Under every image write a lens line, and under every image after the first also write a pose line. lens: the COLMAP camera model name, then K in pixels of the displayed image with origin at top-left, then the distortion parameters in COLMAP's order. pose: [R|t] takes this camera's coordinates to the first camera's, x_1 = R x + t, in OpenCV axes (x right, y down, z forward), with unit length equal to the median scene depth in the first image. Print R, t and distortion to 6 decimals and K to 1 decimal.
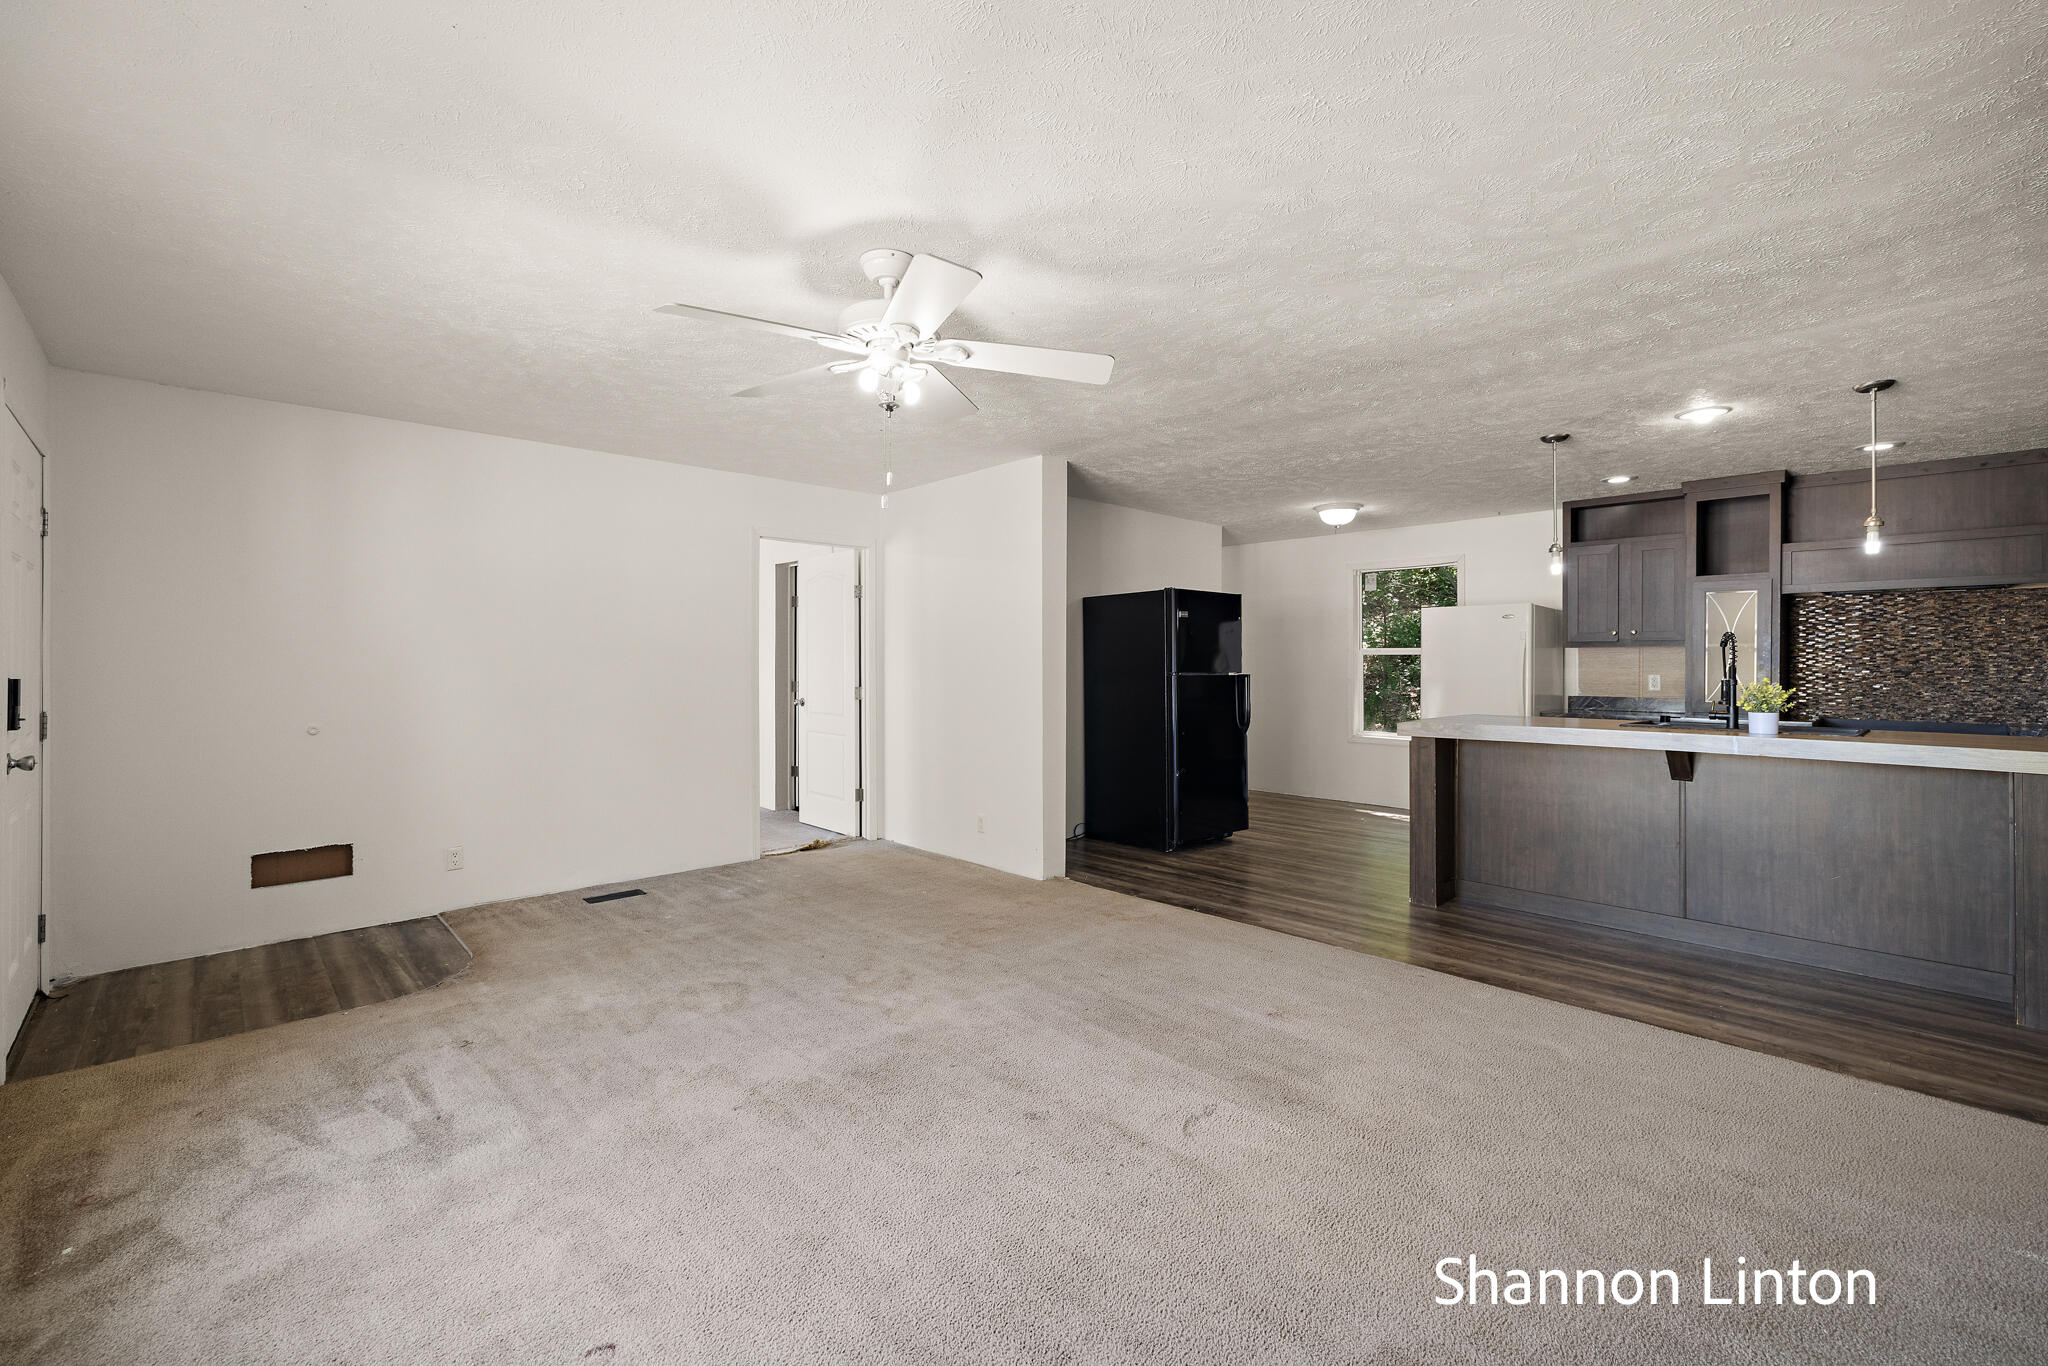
lens RADIAL K [[860.1, 0, 1012.9], [0, 860.1, 657.6], [0, 0, 1]] dist [-0.000192, 0.000204]
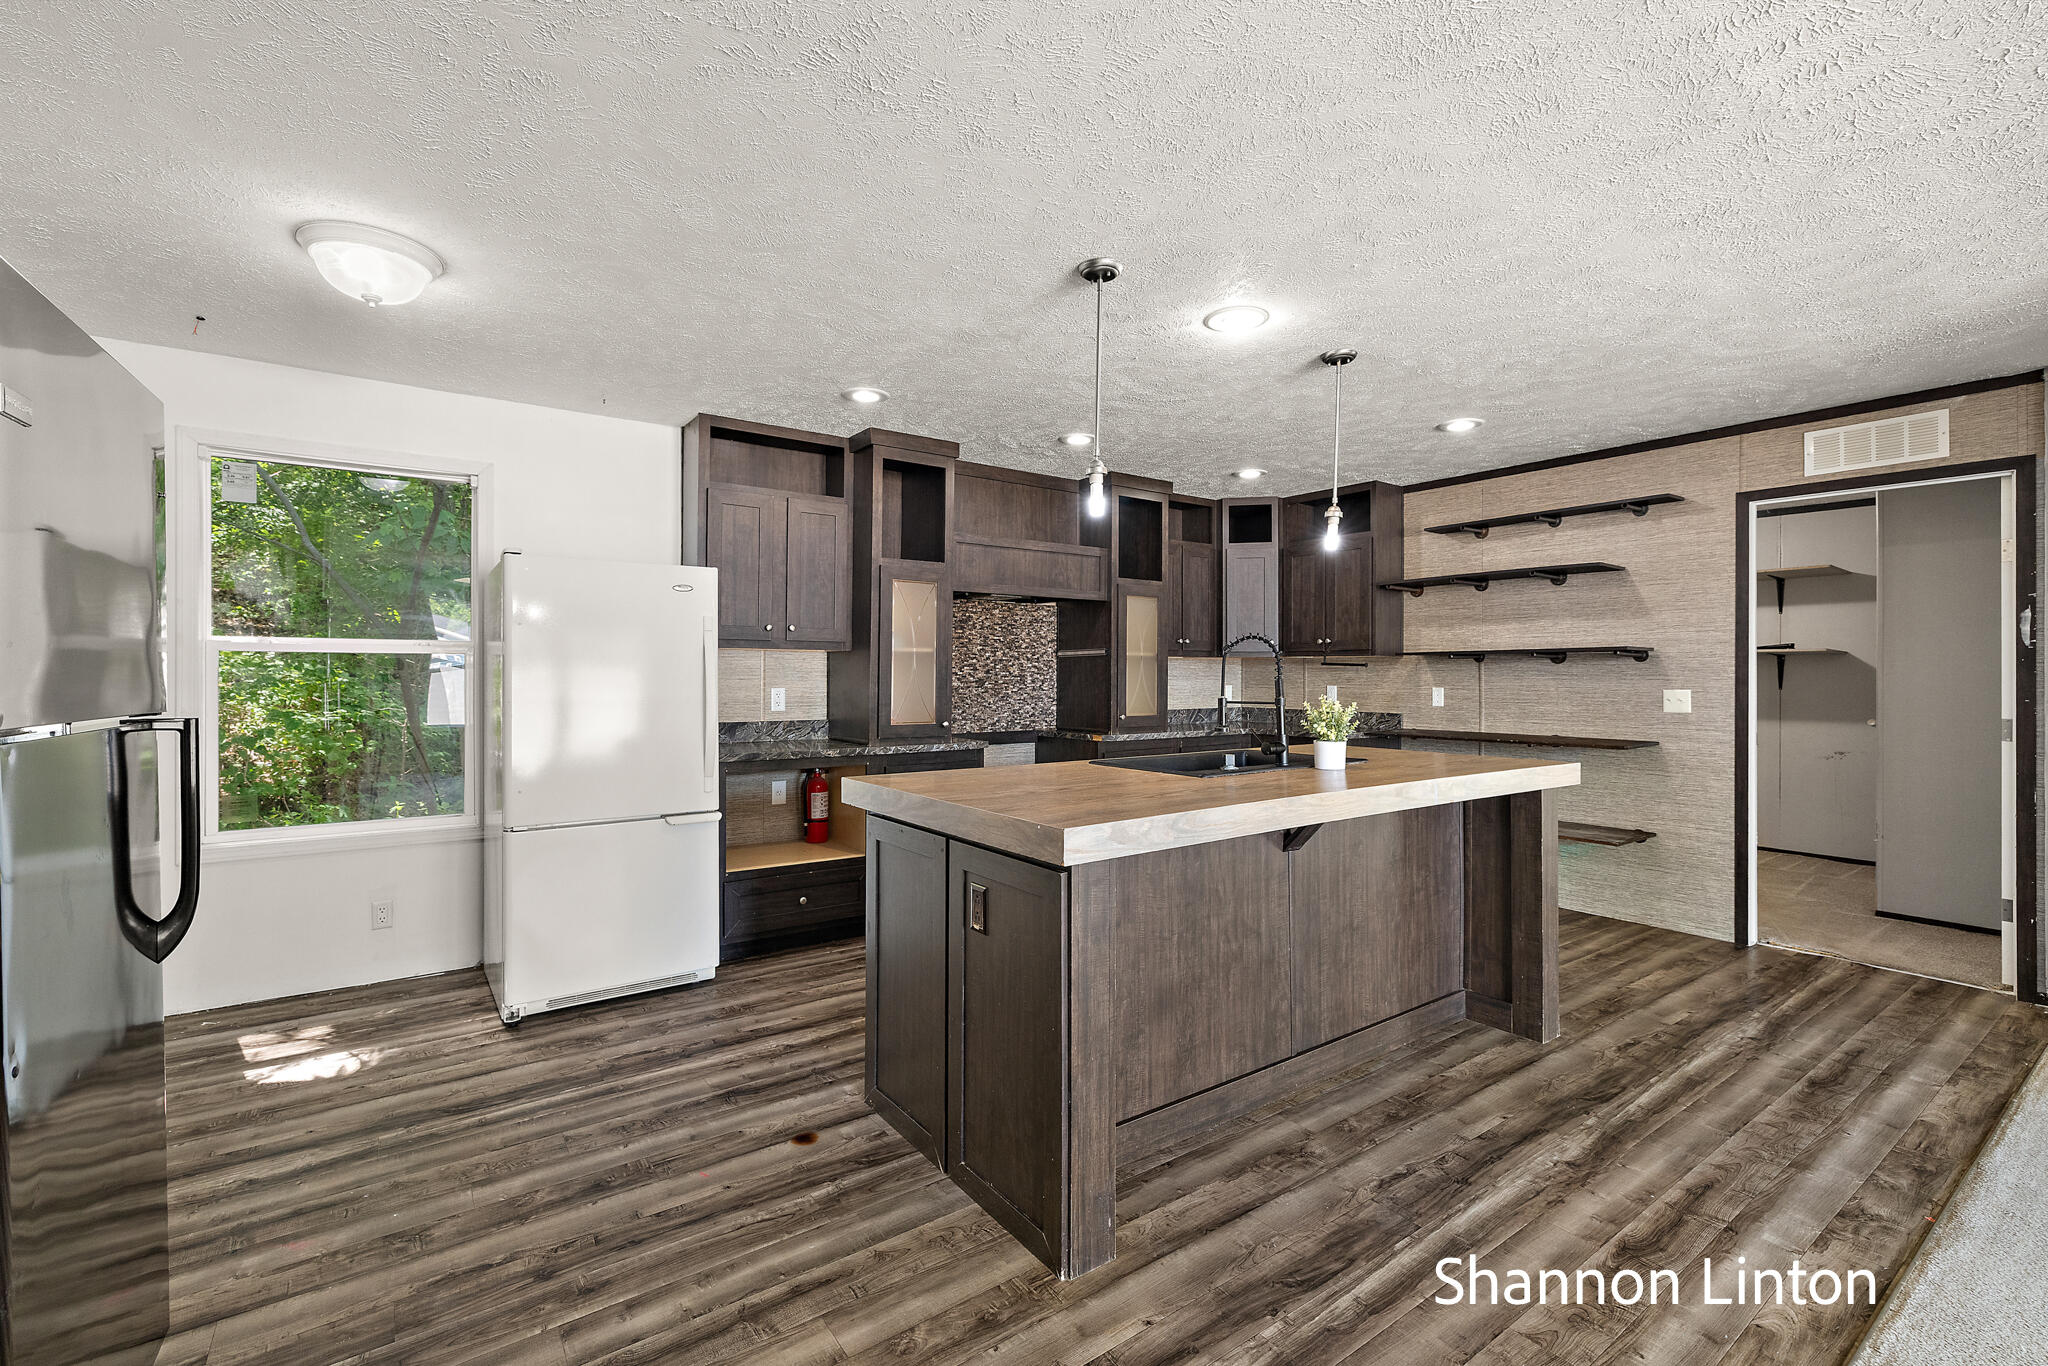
lens RADIAL K [[888.6, 0, 1023.9], [0, 888.6, 671.4], [0, 0, 1]] dist [0.001735, -0.000065]
pose [[0.133404, 0.000936, 0.991061, 0.048356], [-0.009251, 0.999957, 0.000301, 0.004217], [-0.991019, -0.009209, 0.133407, 0.830266]]
